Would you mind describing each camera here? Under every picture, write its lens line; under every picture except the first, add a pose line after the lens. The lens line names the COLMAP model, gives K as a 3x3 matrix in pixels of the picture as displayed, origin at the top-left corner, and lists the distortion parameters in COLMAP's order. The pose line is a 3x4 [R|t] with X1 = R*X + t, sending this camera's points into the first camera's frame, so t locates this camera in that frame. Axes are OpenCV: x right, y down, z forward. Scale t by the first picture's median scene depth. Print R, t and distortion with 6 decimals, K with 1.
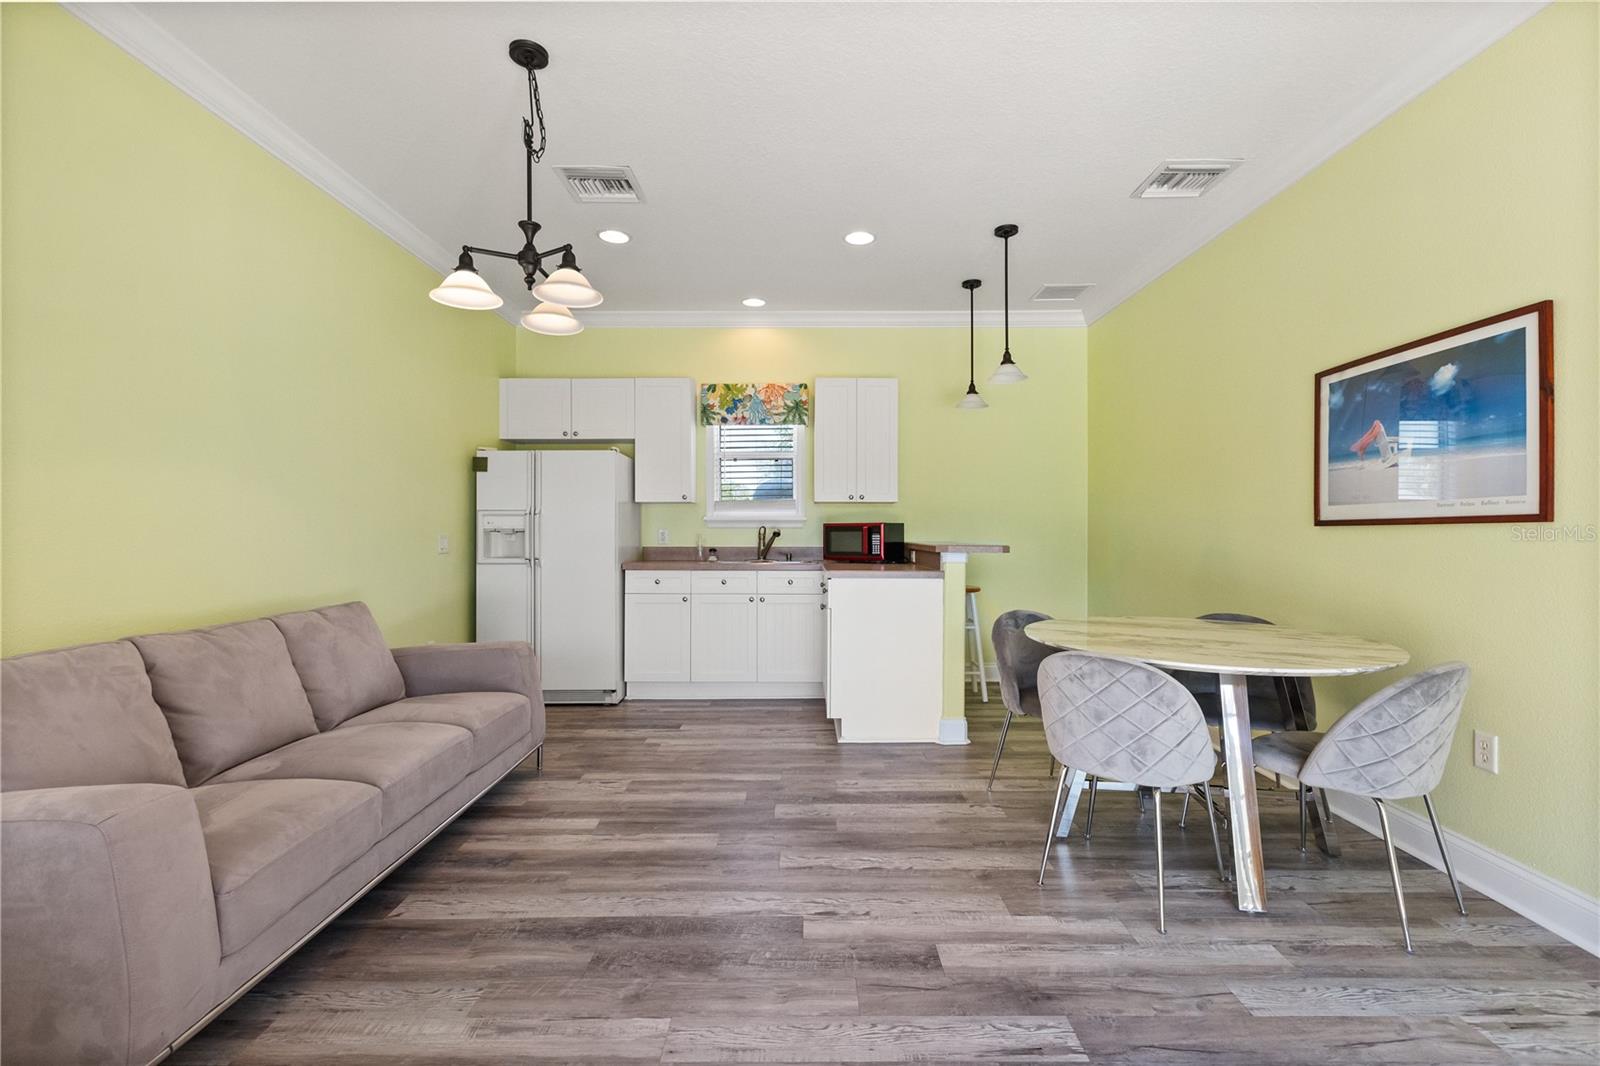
lens RADIAL K [[718.6, 0, 803.2], [0, 718.6, 529.1], [0, 0, 1]] dist [-0.001606, -0.000182]
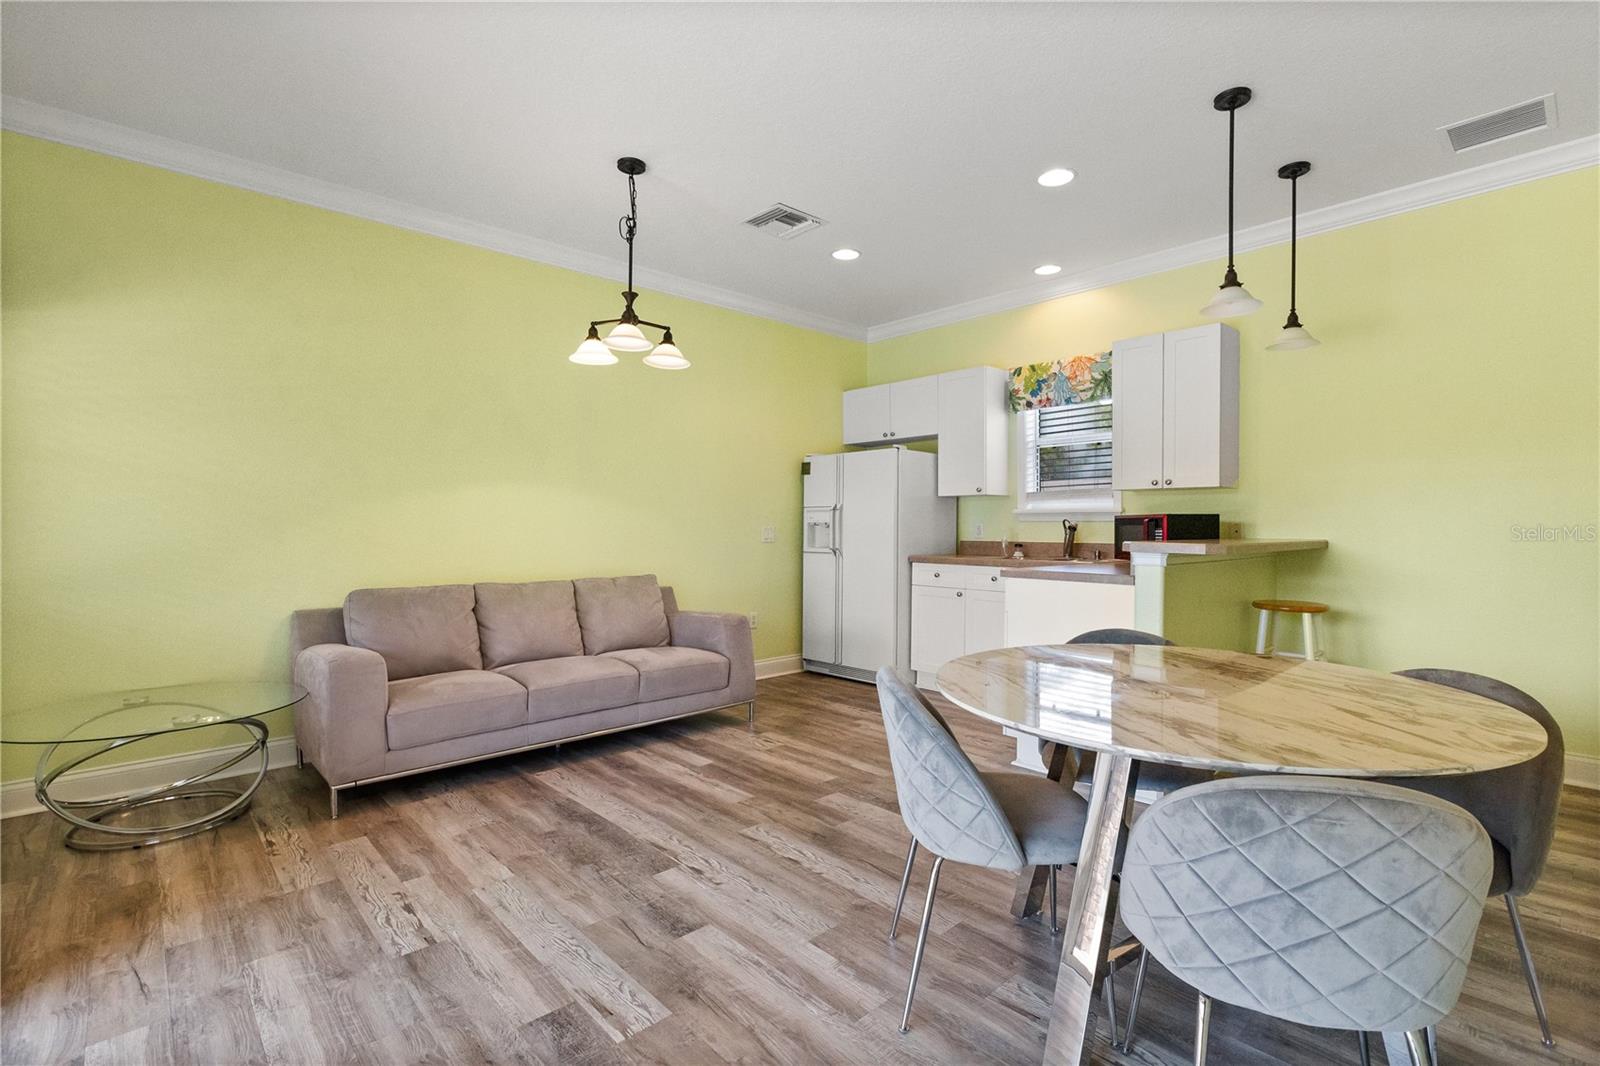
lens RADIAL K [[738.2, 0, 797.1], [0, 738.2, 530.2], [0, 0, 1]] dist [-0.013931, 0.001025]
pose [[0.673415, 0.004683, -0.739250, 0.664124], [0.001386, 0.999970, 0.007598, 0.003328], [0.739263, -0.006141, 0.673388, 0.244990]]
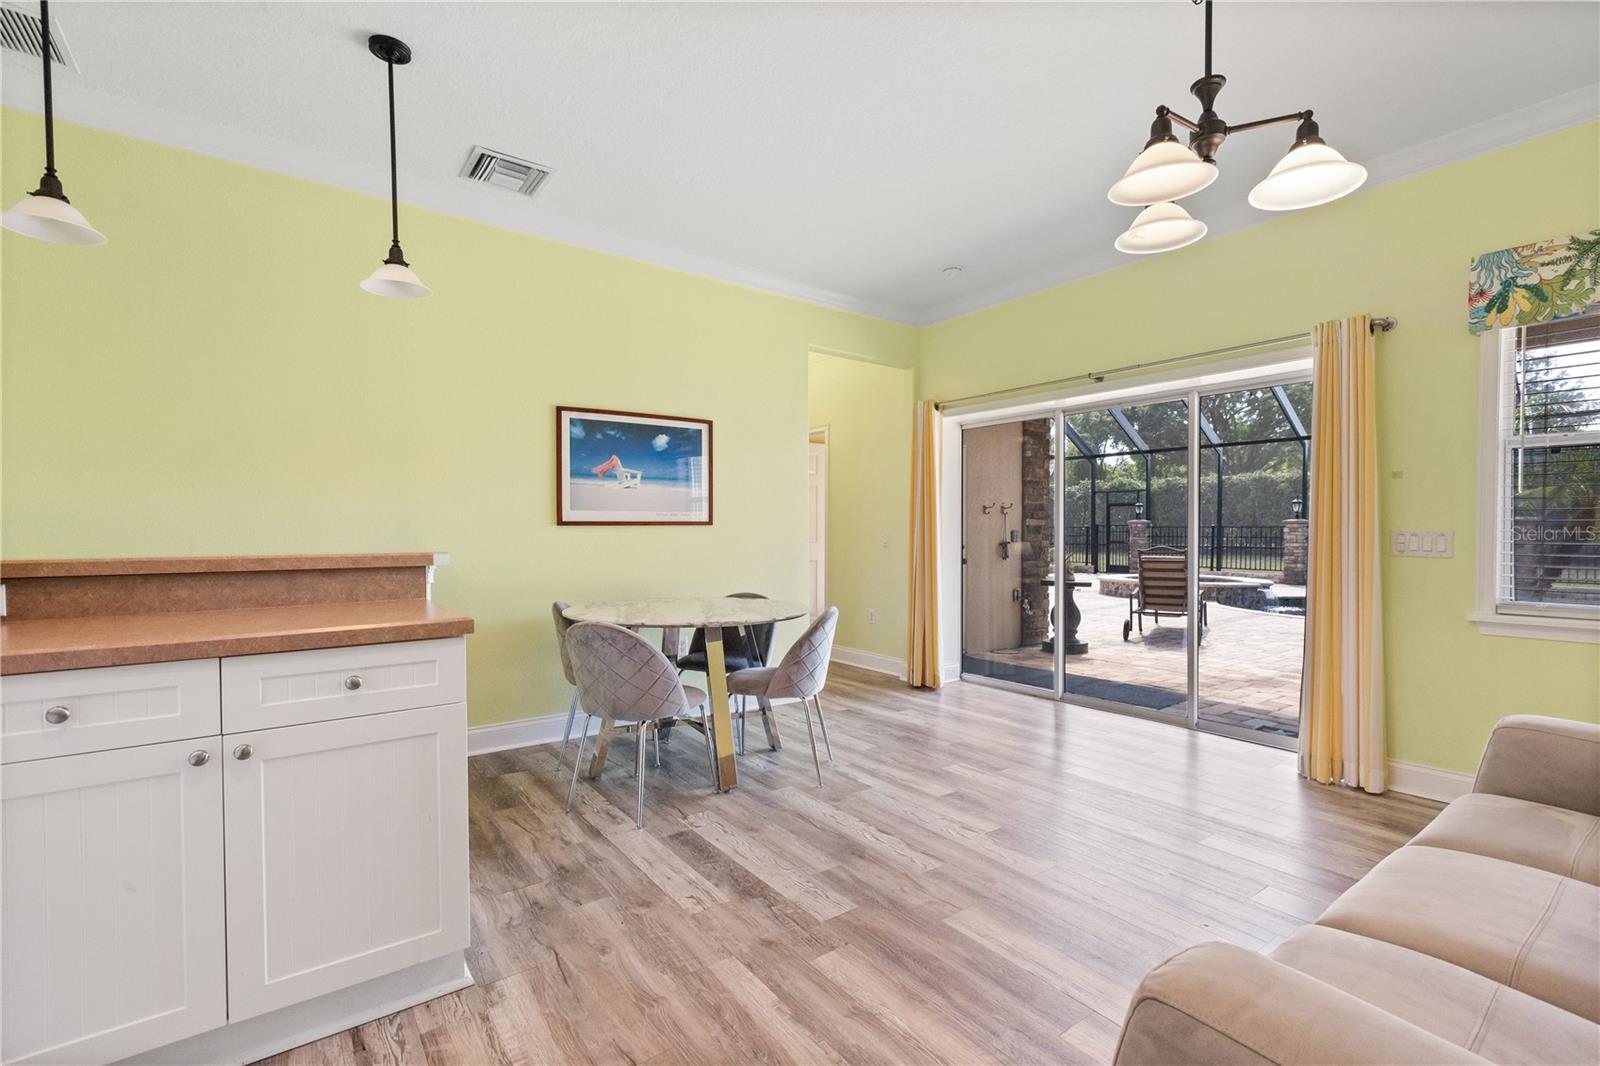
lens RADIAL K [[718.6, 0, 815.4], [0, 718.6, 541.5], [0, 0, 1]] dist [-0.001606, -0.000182]
pose [[-0.606918, -0.010928, 0.794689, -0.556394], [-0.001404, 0.999919, 0.012678, 0.006683], [-0.794763, 0.006579, -0.606884, 1.361626]]
